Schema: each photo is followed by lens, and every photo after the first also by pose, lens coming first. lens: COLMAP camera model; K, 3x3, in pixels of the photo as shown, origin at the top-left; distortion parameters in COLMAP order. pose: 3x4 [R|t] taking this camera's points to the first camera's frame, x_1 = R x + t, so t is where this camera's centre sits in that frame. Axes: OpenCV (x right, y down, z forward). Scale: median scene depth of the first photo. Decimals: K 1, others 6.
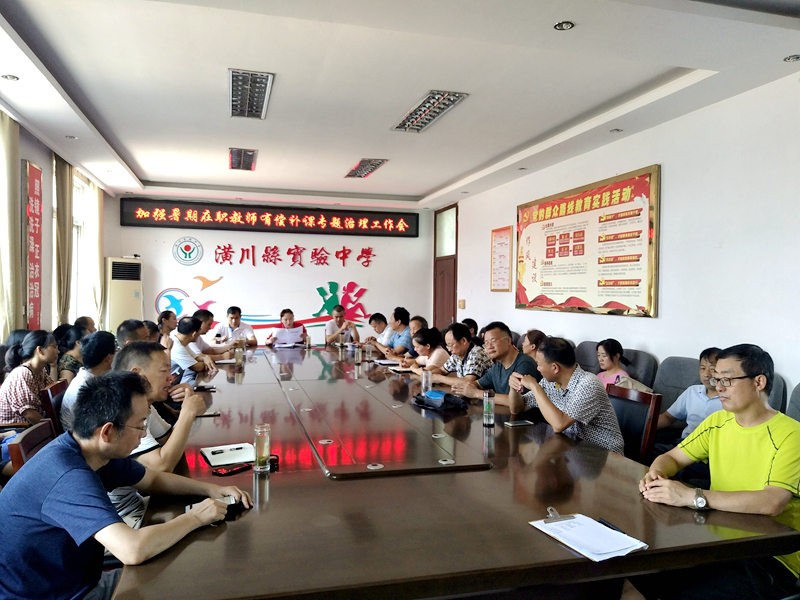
lens RADIAL K [[614.2, 0, 398.7], [0, 614.2, 304.0], [0, 0, 1]] dist [0.094437, -0.109329]
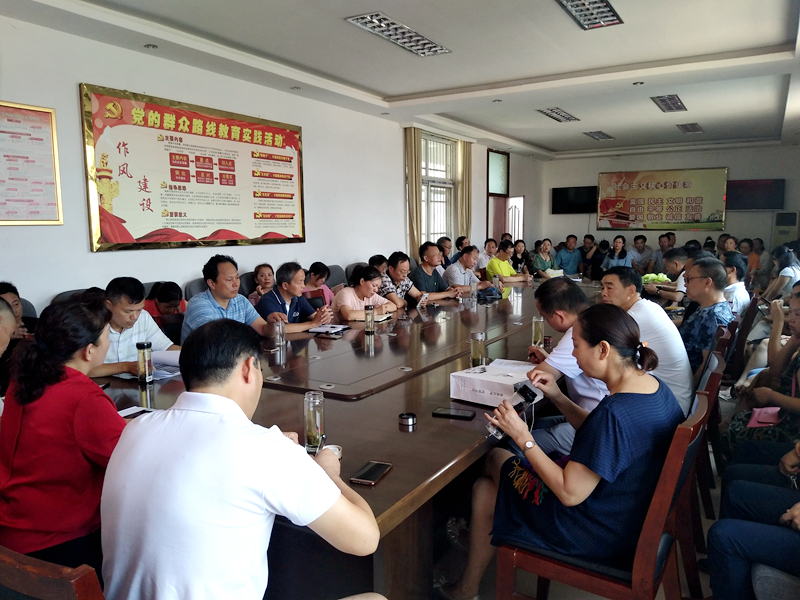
lens RADIAL K [[614.2, 0, 384.8], [0, 614.2, 301.3], [0, 0, 1]] dist [0.094437, -0.109329]
pose [[-0.688830, -0.087530, 0.719619, -0.530581], [0.024375, 0.989326, 0.143668, -0.030074], [-0.724513, 0.116503, -0.679344, 1.370789]]
